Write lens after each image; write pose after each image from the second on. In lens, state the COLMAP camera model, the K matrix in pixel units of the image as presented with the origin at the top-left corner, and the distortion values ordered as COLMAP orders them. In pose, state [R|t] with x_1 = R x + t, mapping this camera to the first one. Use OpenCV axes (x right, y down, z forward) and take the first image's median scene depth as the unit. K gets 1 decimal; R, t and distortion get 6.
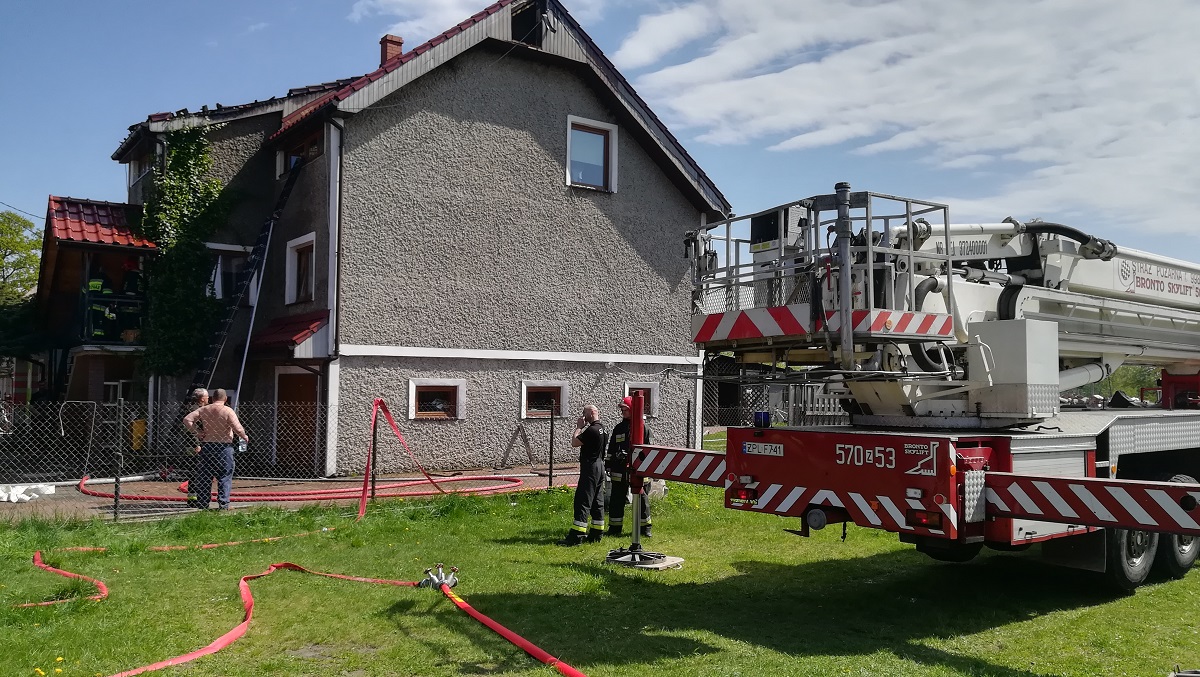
lens RADIAL K [[955.1, 0, 600.1], [0, 955.1, 334.1], [0, 0, 1]] dist [-0.004820, -0.008459]
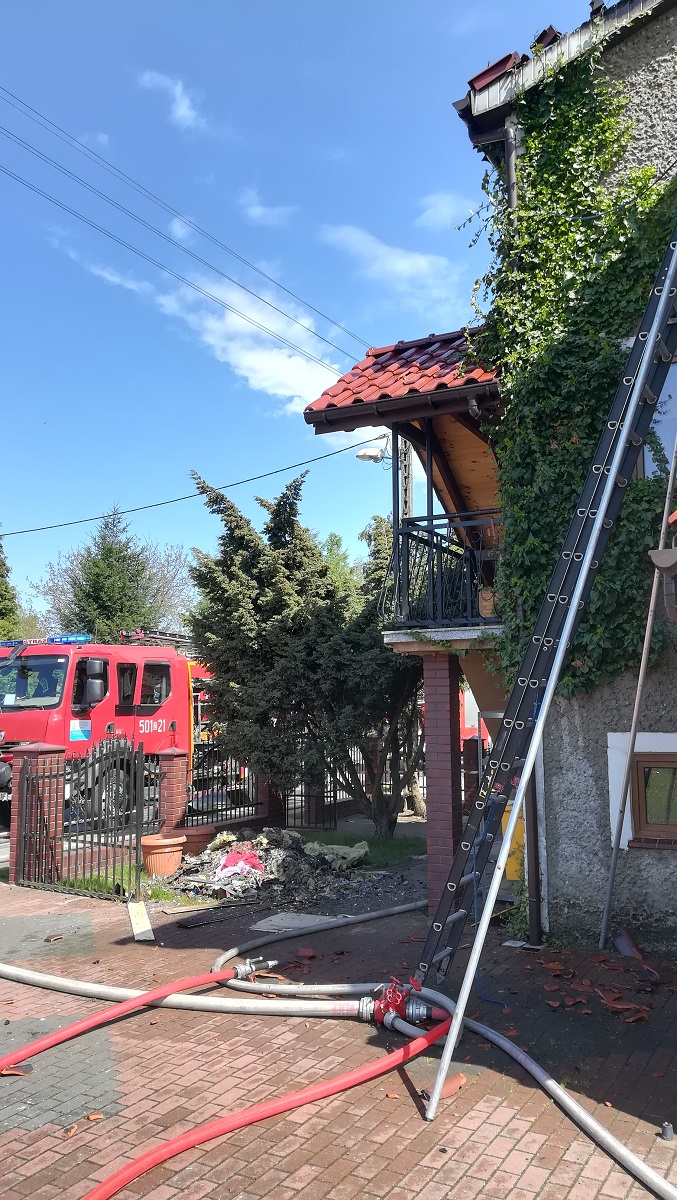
lens RADIAL K [[955.1, 0, 340.1], [0, 955.1, 604.4], [0, 0, 1]] dist [-0.004820, -0.008459]
pose [[0.378884, -0.085978, -0.921442, -0.120692], [0.063571, 0.995741, -0.066772, 0.025924], [0.923258, -0.033279, 0.382736, 0.753720]]
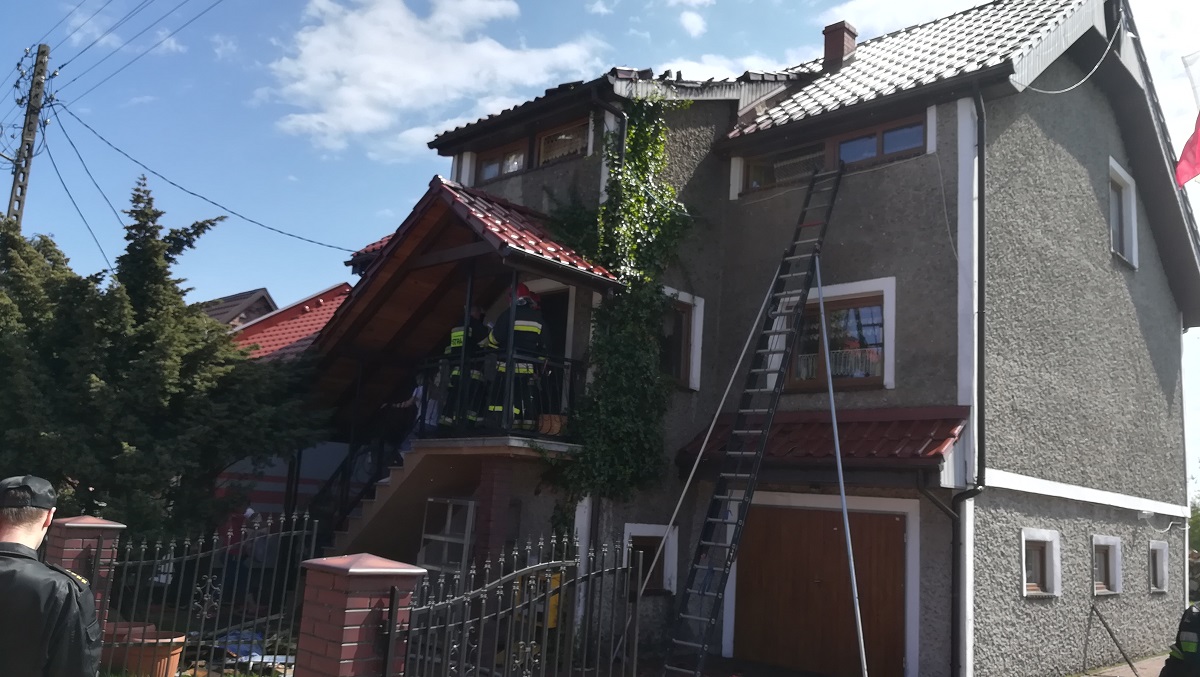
lens RADIAL K [[955.1, 0, 602.7], [0, 955.1, 346.6], [0, 0, 1]] dist [-0.004820, -0.008459]
pose [[0.987798, 0.084735, 0.130673, -0.529544], [-0.070732, 0.991597, -0.108312, 0.014977], [-0.138753, 0.097748, 0.985491, 0.401315]]
